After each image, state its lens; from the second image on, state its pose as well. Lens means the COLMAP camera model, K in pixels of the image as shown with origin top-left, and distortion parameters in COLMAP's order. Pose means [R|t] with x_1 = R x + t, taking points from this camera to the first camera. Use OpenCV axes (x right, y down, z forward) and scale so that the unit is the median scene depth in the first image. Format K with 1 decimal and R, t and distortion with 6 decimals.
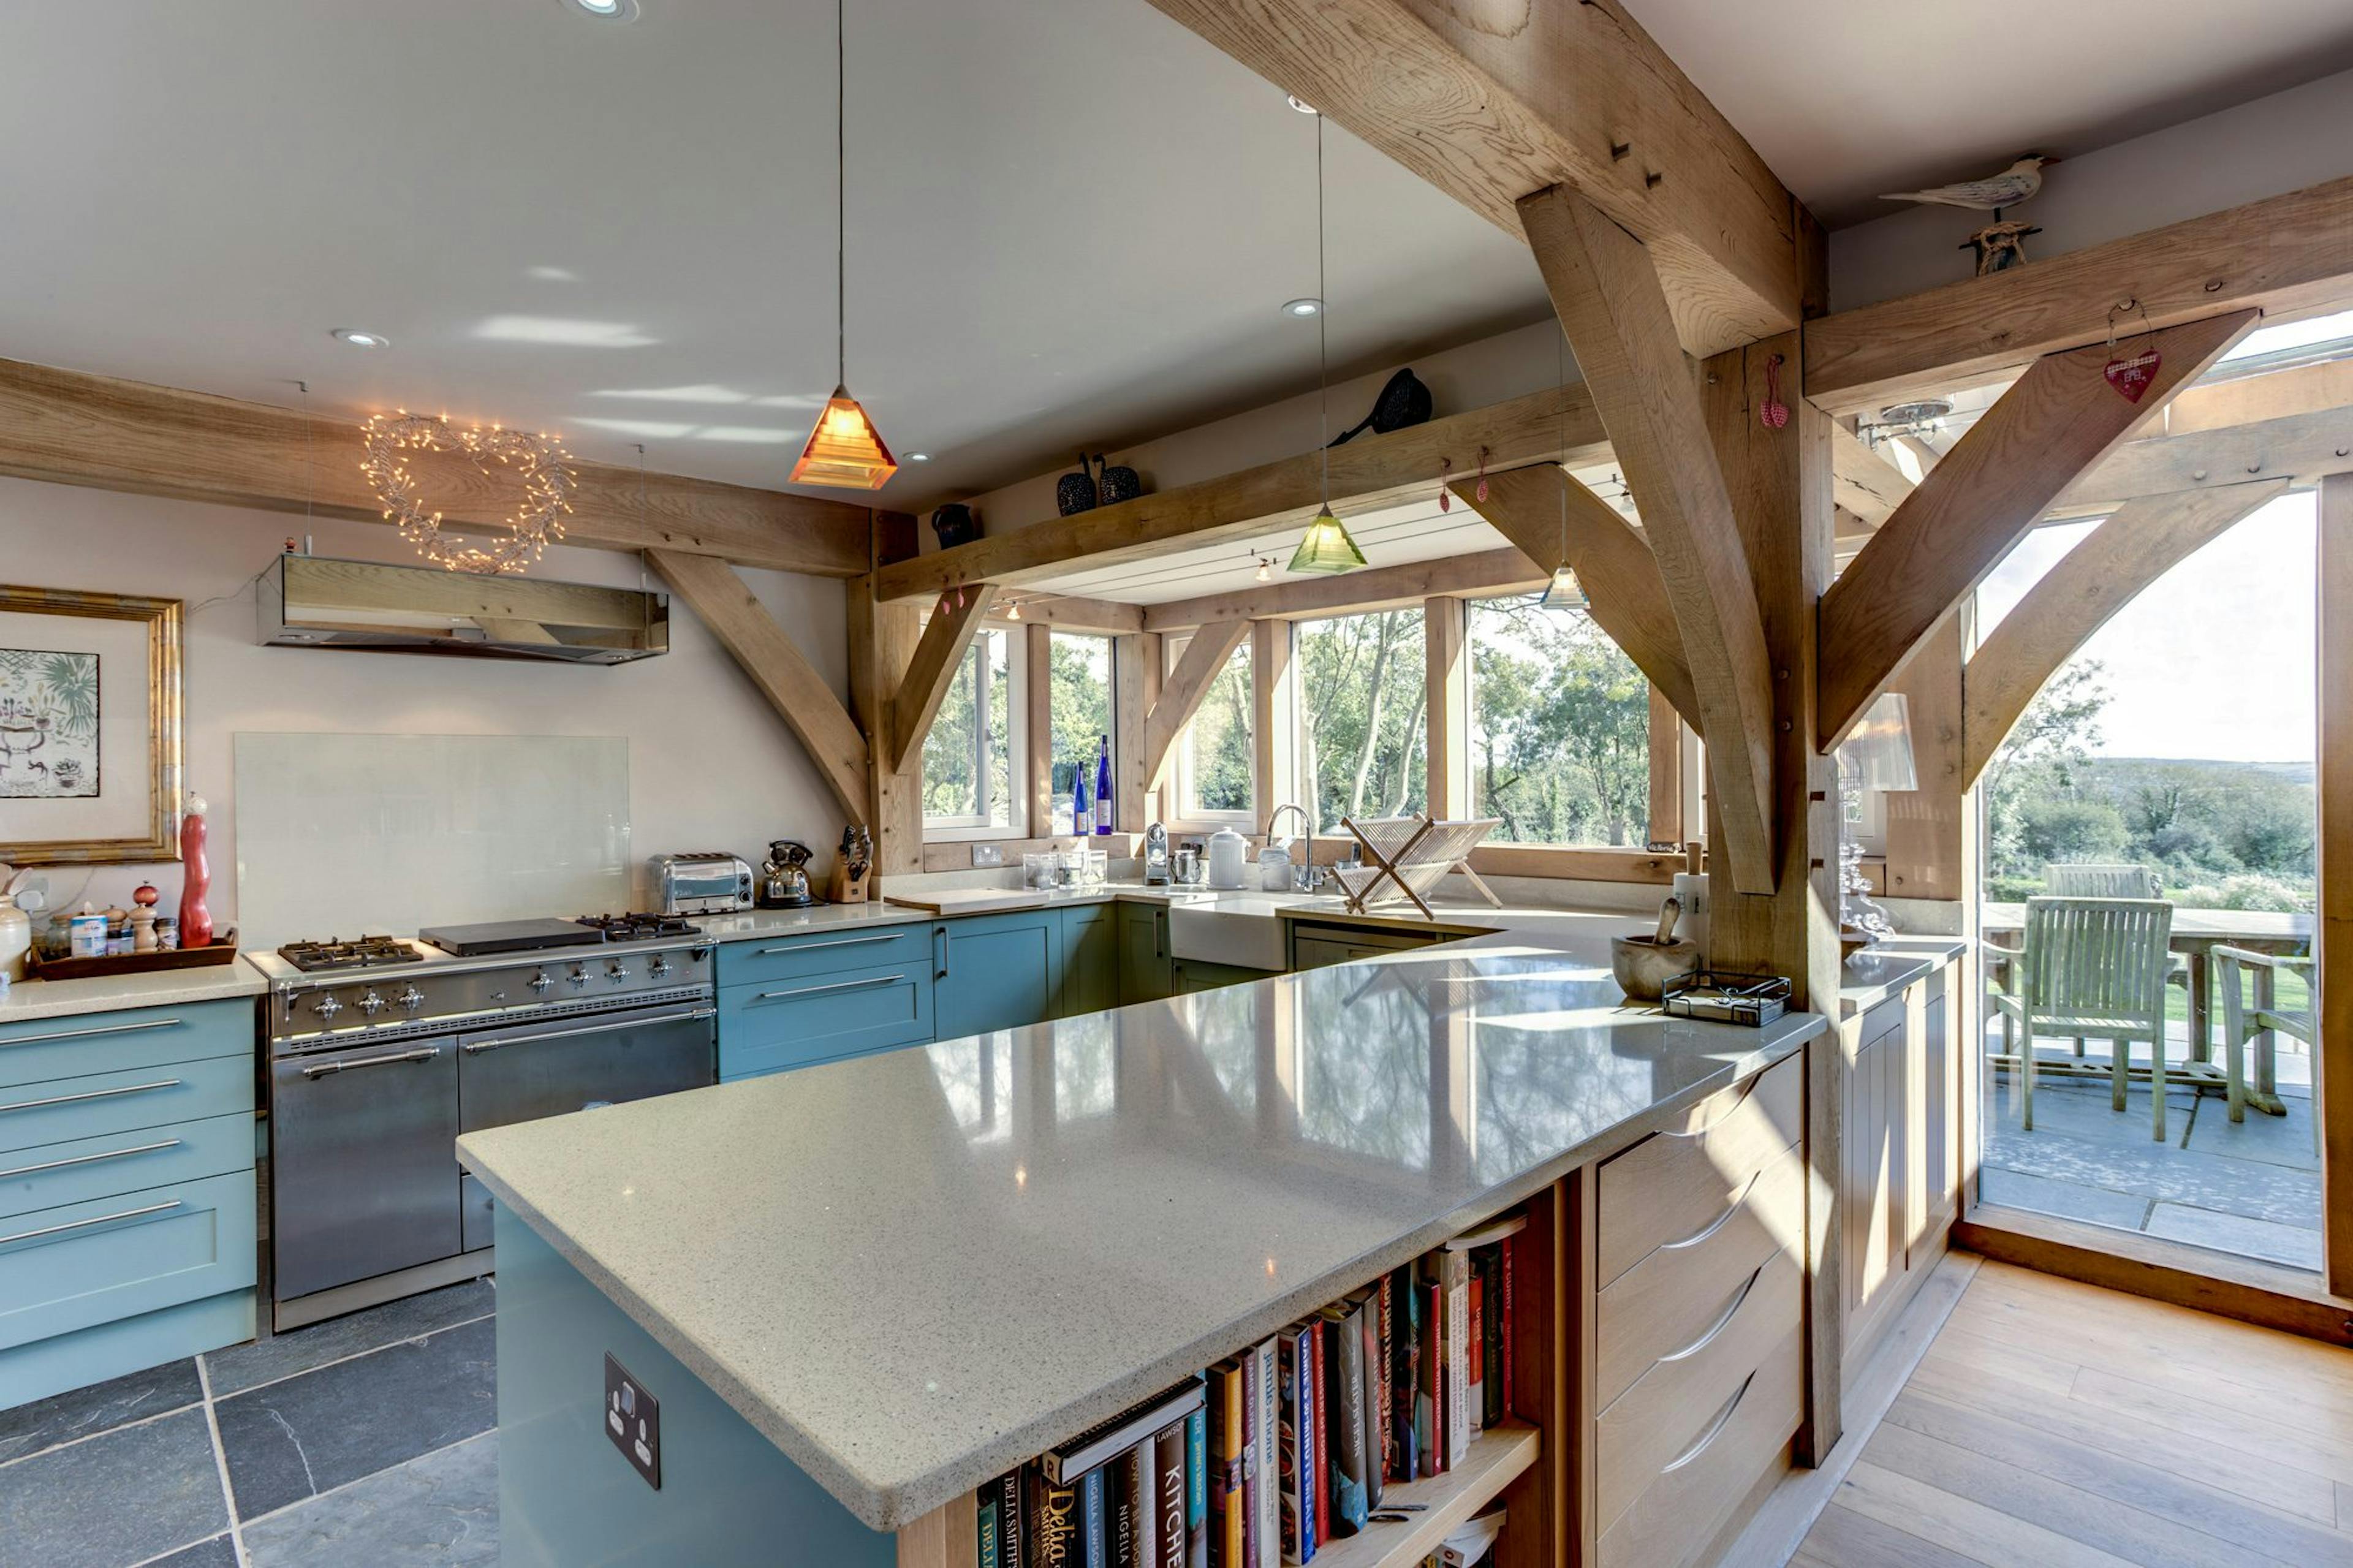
lens RADIAL K [[1138.8, 0, 1176.5], [0, 1138.8, 784.0], [0, 0, 1]] dist [-0.035108, 0.011243]
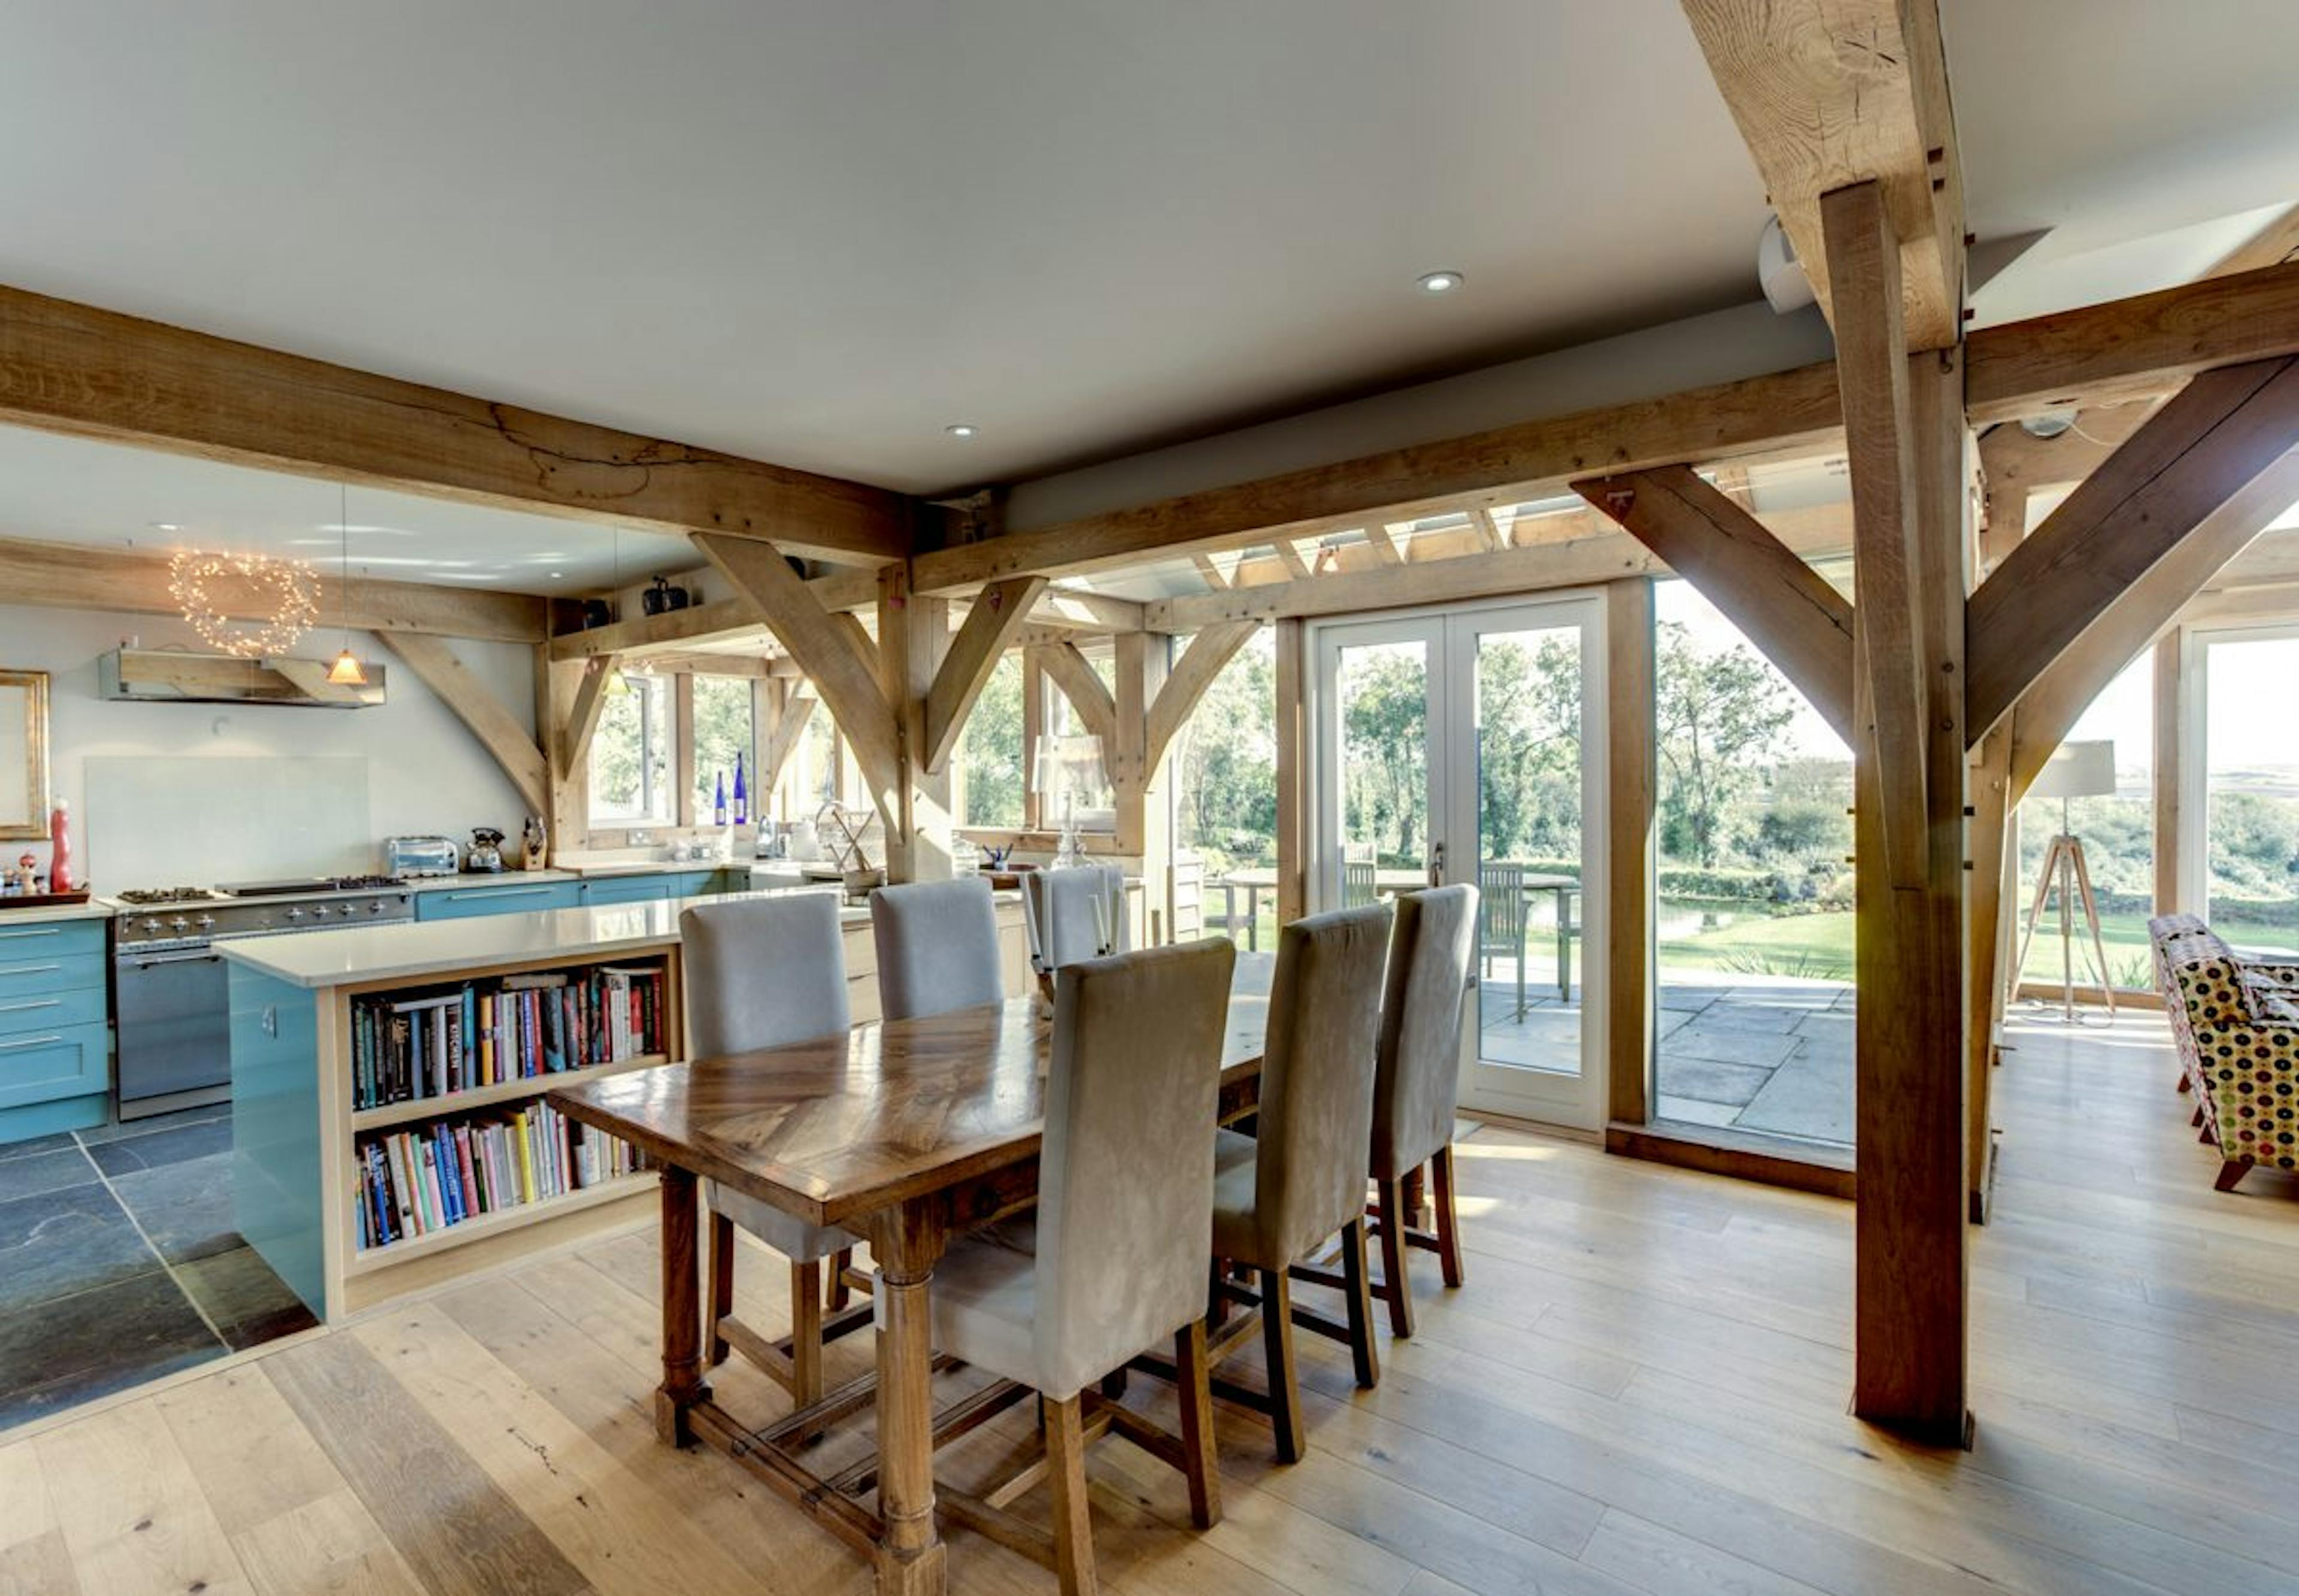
lens RADIAL K [[1164.0, 0, 1149.5], [0, 1164.0, 798.0], [0, 0, 1]] dist [-0.041715, 0.017702]
pose [[0.997281, -0.001568, 0.073675, 0.423561], [0.000698, 0.999930, 0.011831, -0.005238], [-0.073688, -0.011747, 0.997212, -0.564977]]
